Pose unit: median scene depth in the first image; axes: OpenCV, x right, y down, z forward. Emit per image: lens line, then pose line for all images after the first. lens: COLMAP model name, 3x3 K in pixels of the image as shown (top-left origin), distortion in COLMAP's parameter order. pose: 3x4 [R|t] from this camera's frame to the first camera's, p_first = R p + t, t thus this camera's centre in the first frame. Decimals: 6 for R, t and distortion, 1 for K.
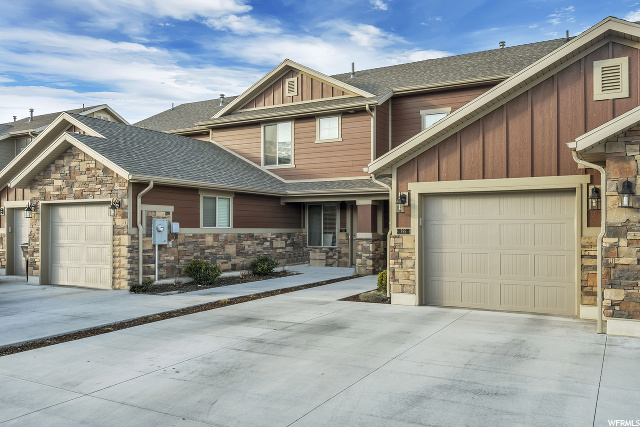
lens RADIAL K [[536.7, 0, 325.8], [0, 536.7, 217.7], [0, 0, 1]] dist [0.009476, -0.008780]
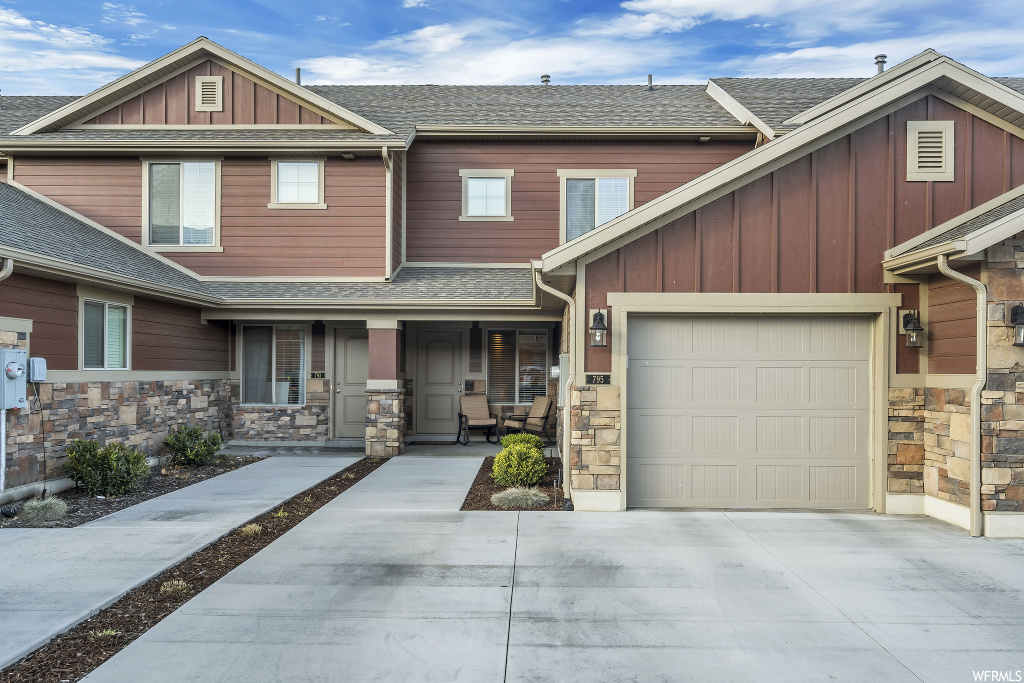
lens RADIAL K [[858.8, 0, 519.9], [0, 858.8, 359.3], [0, 0, 1]] dist [0.009476, -0.008780]
pose [[0.879278, 0.010766, 0.476187, -0.349860], [-0.014647, 0.999883, 0.004439, 0.001989], [-0.476084, -0.010878, 0.879333, 0.251793]]
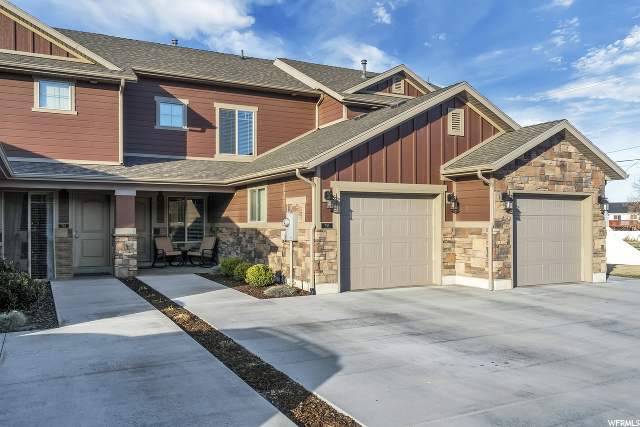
lens RADIAL K [[536.7, 0, 322.7], [0, 536.7, 213.9], [0, 0, 1]] dist [0.009476, -0.008780]
pose [[0.534528, 0.009223, 0.845101, -0.765740], [-0.013729, 0.999903, -0.002228, 0.004321], [-0.845039, -0.010412, 0.534603, 0.428070]]
